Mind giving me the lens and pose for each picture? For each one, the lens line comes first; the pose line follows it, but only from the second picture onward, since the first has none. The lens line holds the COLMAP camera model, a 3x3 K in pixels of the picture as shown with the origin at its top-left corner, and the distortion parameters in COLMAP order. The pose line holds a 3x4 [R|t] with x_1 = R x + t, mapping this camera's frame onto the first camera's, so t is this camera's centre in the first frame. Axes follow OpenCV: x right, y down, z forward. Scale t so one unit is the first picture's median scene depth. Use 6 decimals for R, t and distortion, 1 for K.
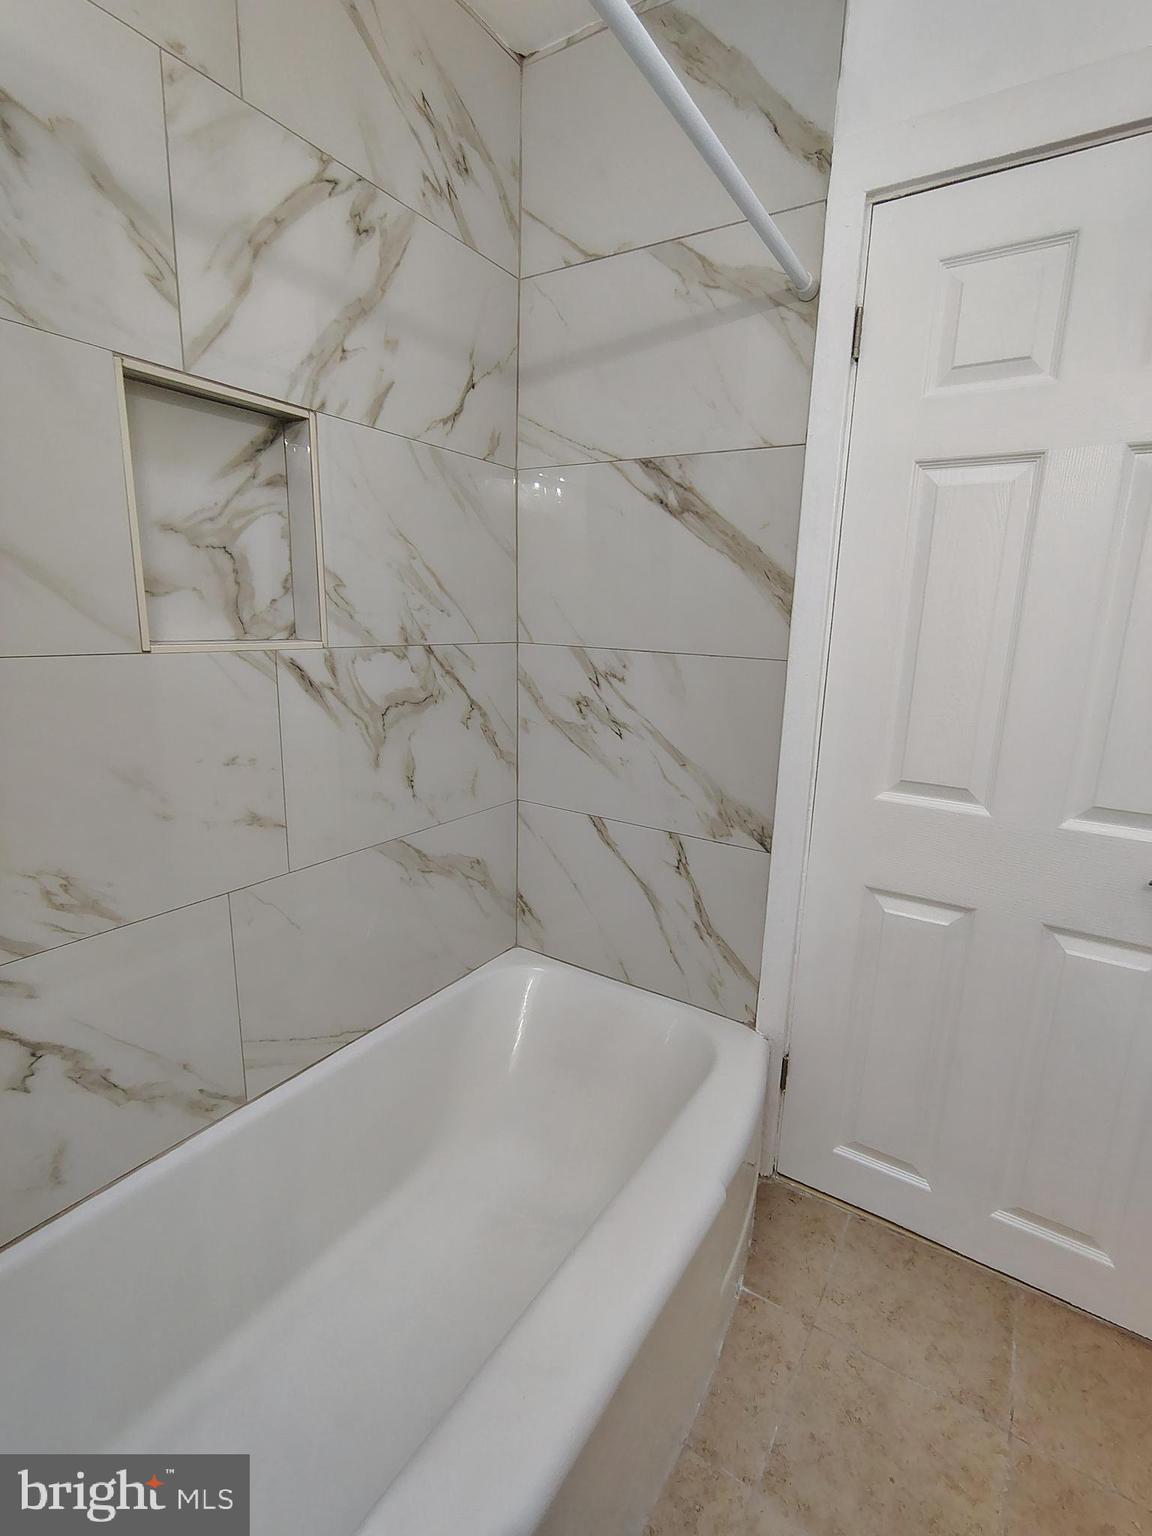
lens RADIAL K [[716.6, 0, 572.4], [0, 716.6, 770.3], [0, 0, 1]] dist [-0.001913, 0.001222]
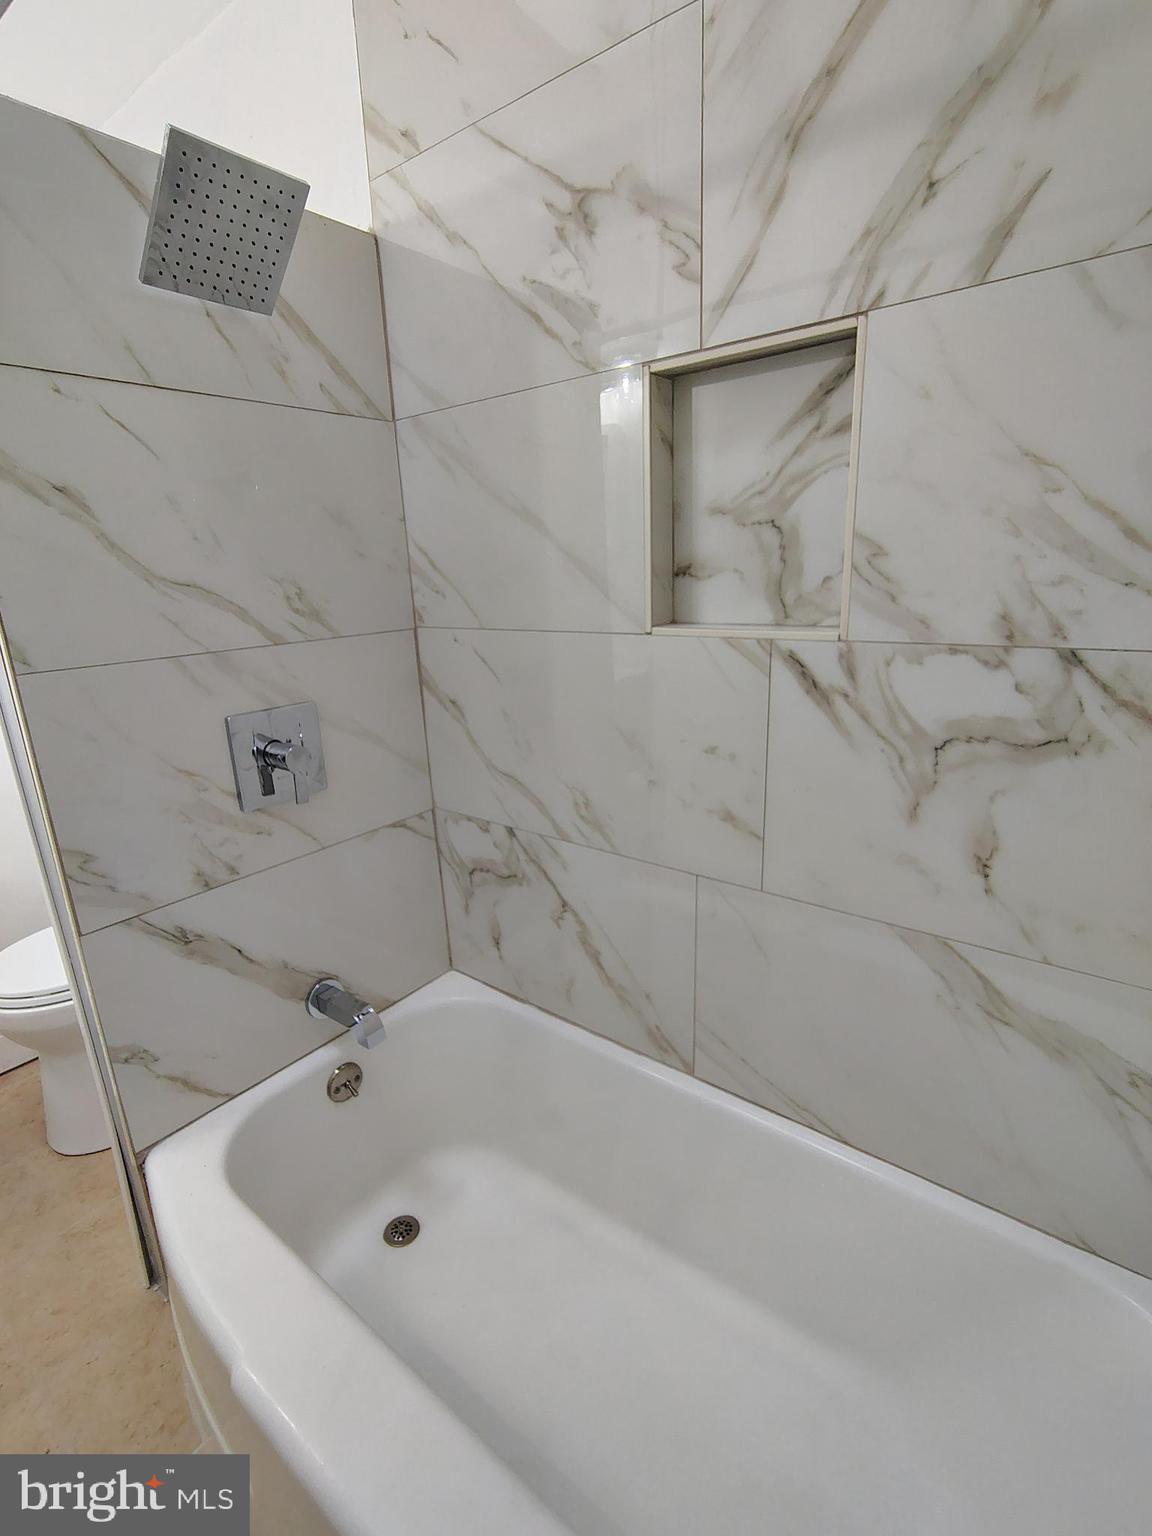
lens RADIAL K [[716.6, 0, 578.6], [0, 716.6, 761.0], [0, 0, 1]] dist [-0.001913, 0.001222]
pose [[-0.070852, 0.244383, -0.967087, 0.451966], [-0.176005, 0.951248, 0.253276, -0.200663], [0.981836, 0.188157, -0.024385, 0.801889]]
